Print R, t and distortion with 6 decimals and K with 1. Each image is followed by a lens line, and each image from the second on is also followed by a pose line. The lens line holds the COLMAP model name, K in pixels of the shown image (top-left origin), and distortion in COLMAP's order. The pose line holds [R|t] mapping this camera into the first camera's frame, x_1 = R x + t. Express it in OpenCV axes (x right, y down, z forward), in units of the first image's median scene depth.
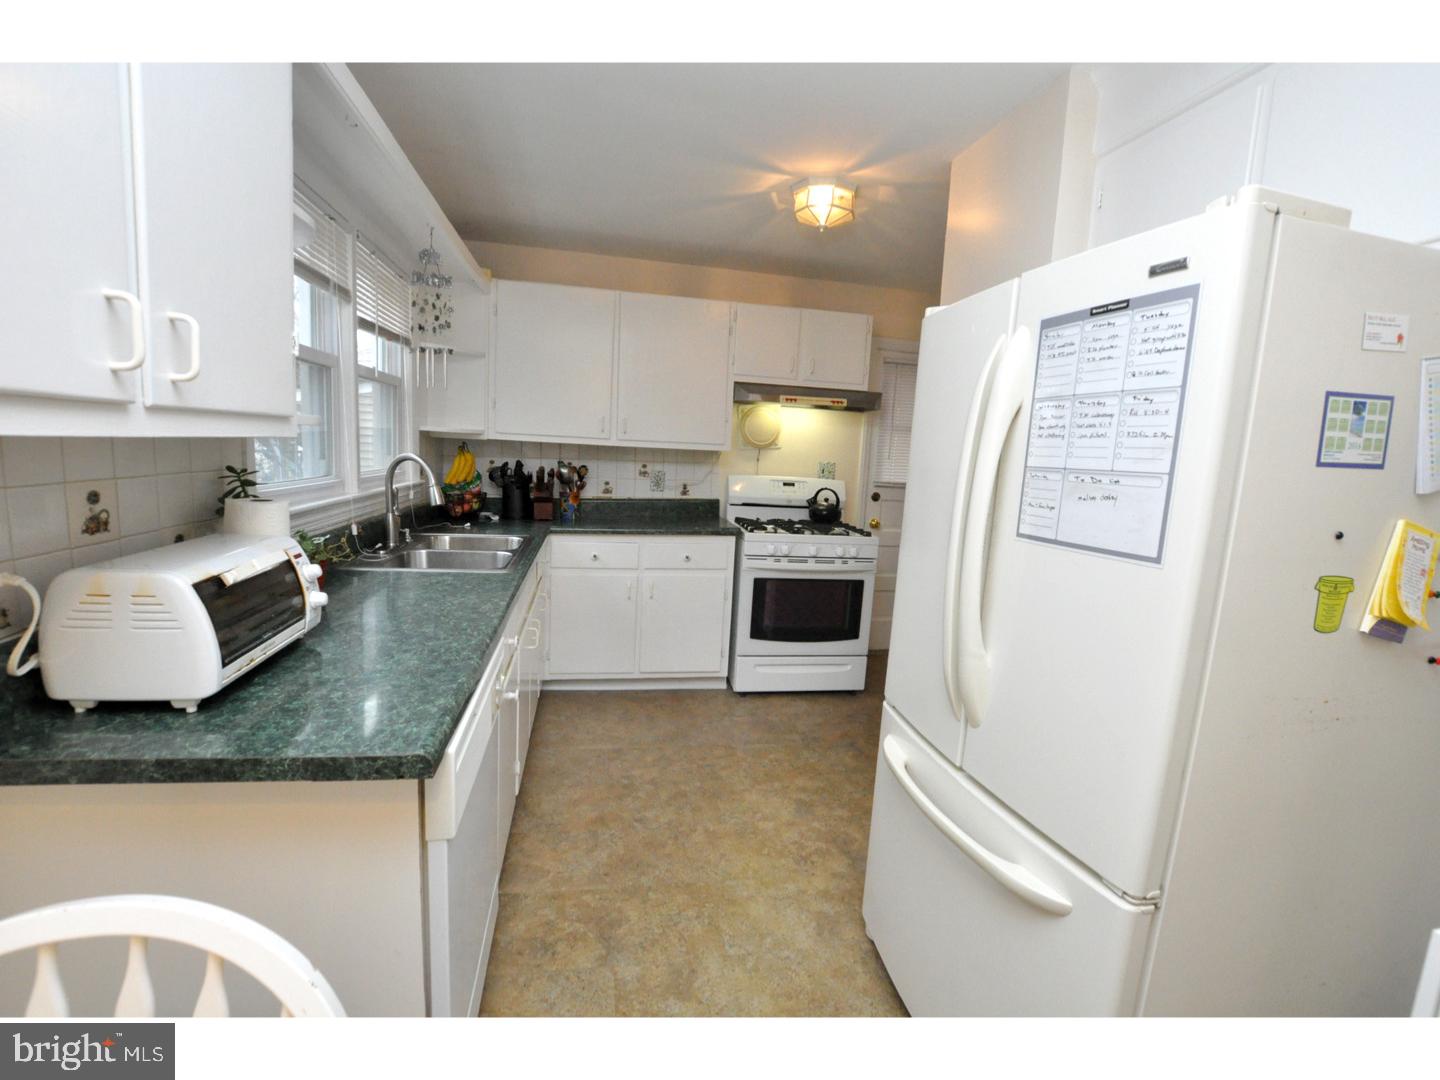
lens RADIAL K [[631.7, 0, 724.1], [0, 631.7, 537.9], [0, 0, 1]] dist [-0.033158, 0.004650]
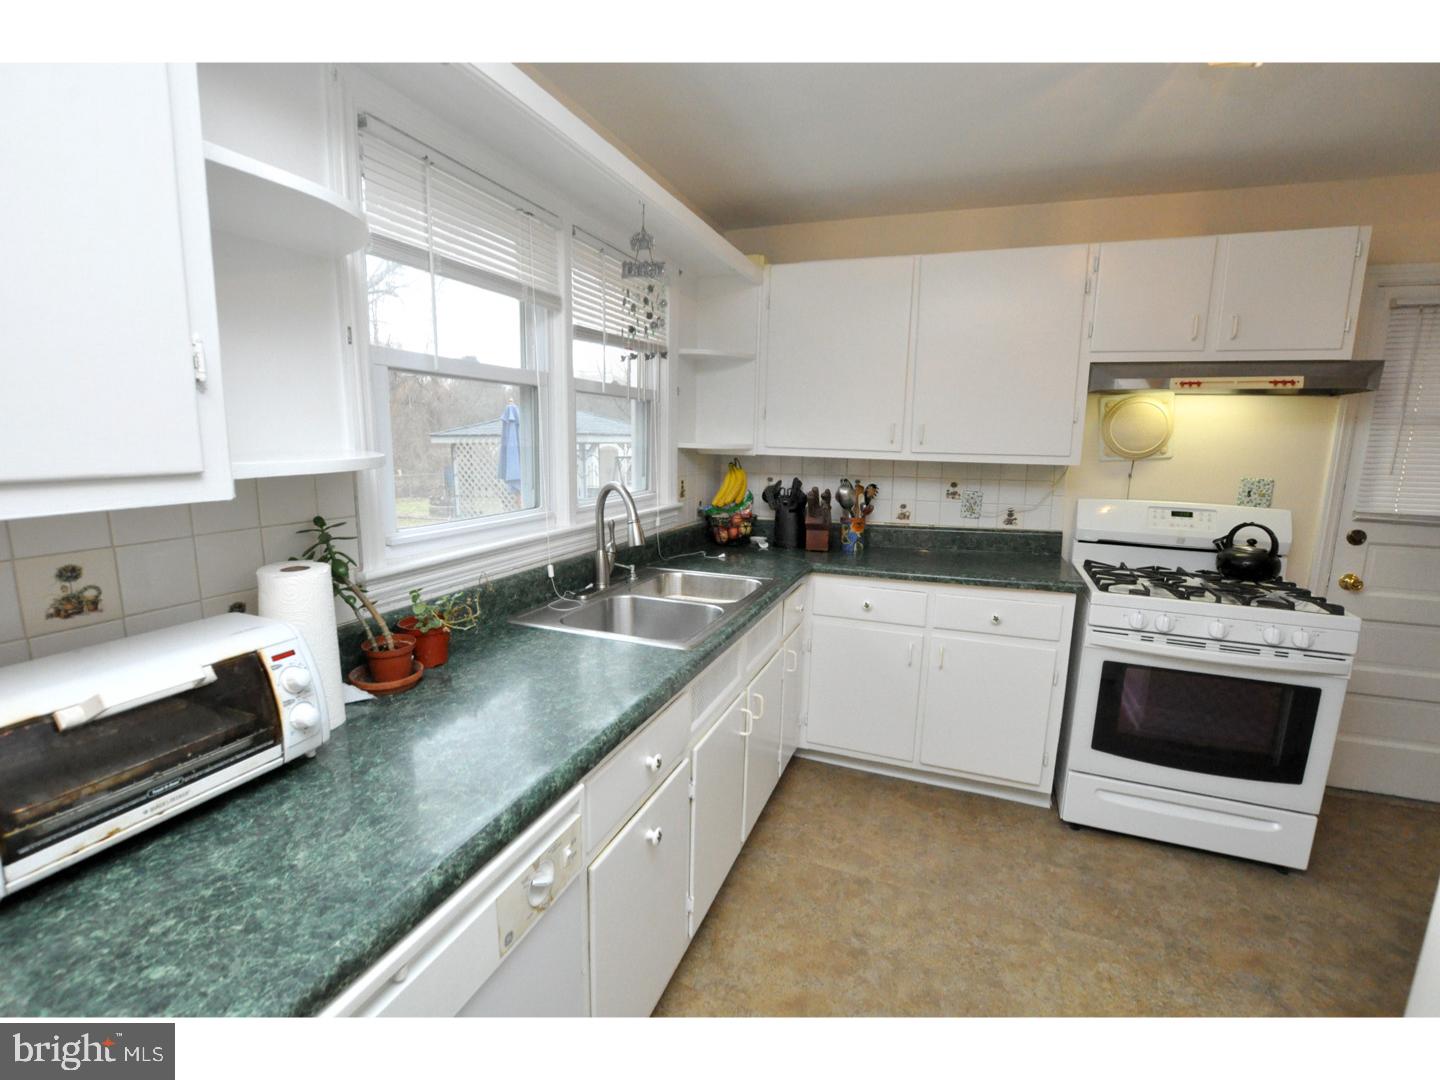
lens RADIAL K [[631.7, 0, 725.8], [0, 631.7, 541.7], [0, 0, 1]] dist [-0.033158, 0.004650]
pose [[0.849073, 0.053404, -0.525569, 0.054274], [-0.050098, 0.998533, 0.020529, -0.060545], [0.525894, 0.008899, 0.850504, 0.272813]]
